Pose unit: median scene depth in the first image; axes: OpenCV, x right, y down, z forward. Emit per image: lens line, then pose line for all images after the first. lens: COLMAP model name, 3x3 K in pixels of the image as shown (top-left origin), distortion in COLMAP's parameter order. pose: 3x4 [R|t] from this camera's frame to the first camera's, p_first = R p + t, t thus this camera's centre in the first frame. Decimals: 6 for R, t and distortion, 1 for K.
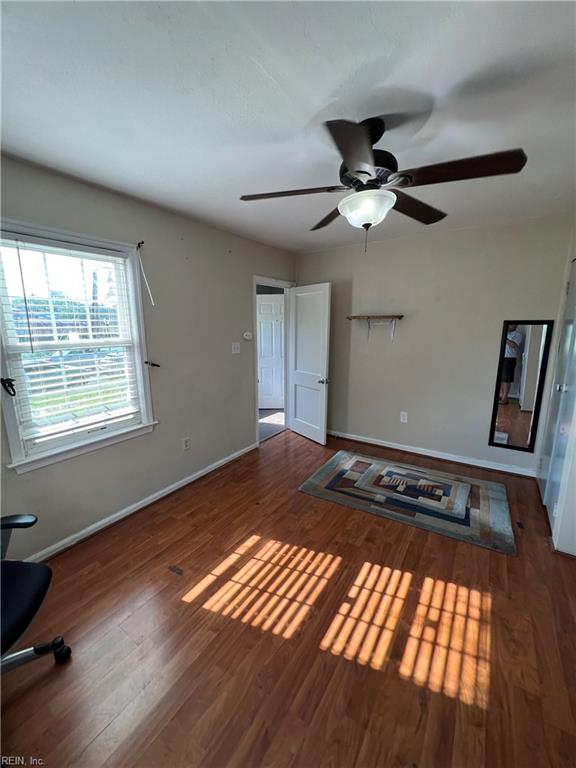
lens RADIAL K [[310.7, 0, 289.4], [0, 310.7, 385.0], [0, 0, 1]] dist [-0.001999, 0.000183]
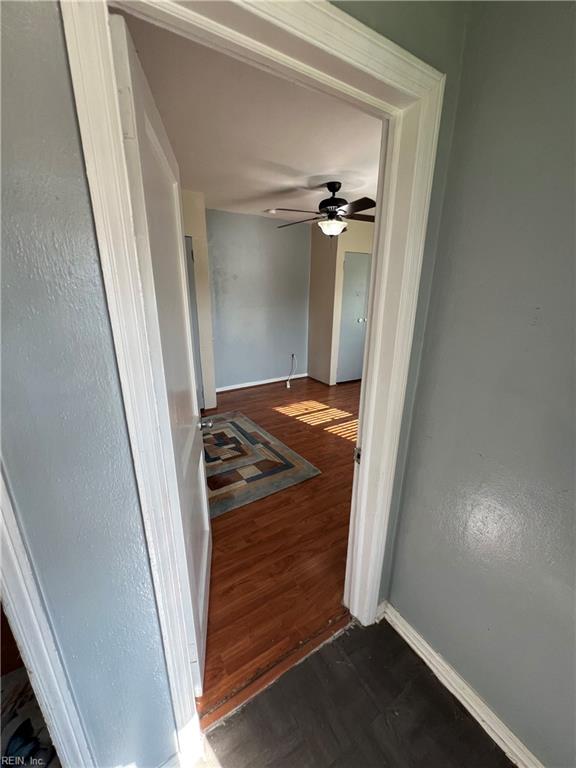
lens RADIAL K [[310.7, 0, 290.5], [0, 310.7, 384.2], [0, 0, 1]] dist [0.001216, 0.001213]
pose [[-0.911797, -0.120313, 0.392621, -0.315838], [0.078857, 0.887020, 0.454947, -0.462816], [-0.402999, 0.445780, -0.799295, 2.425838]]
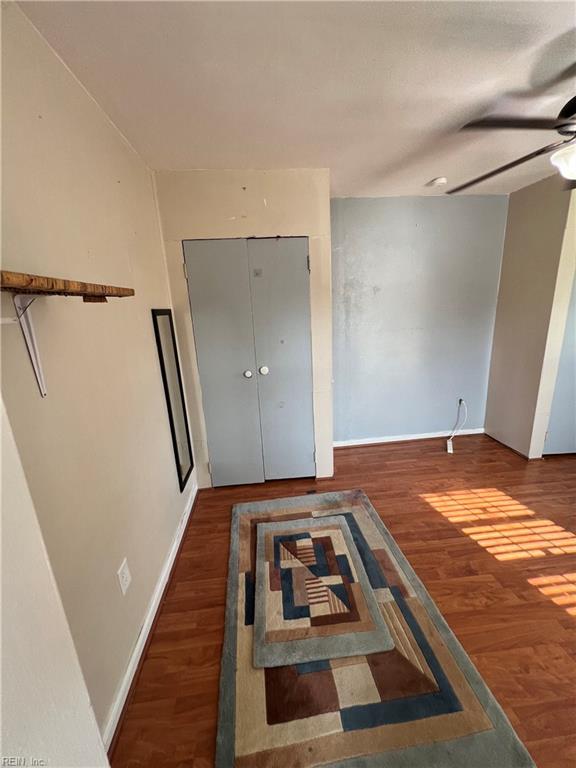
lens RADIAL K [[310.7, 0, 288.8], [0, 310.7, 384.2], [0, 0, 1]] dist [-0.001999, 0.000183]
pose [[-0.619089, -0.150641, 0.770737, 0.003563], [0.207575, 0.915137, 0.345596, -0.357433], [-0.757391, 0.373940, -0.535282, 1.815432]]
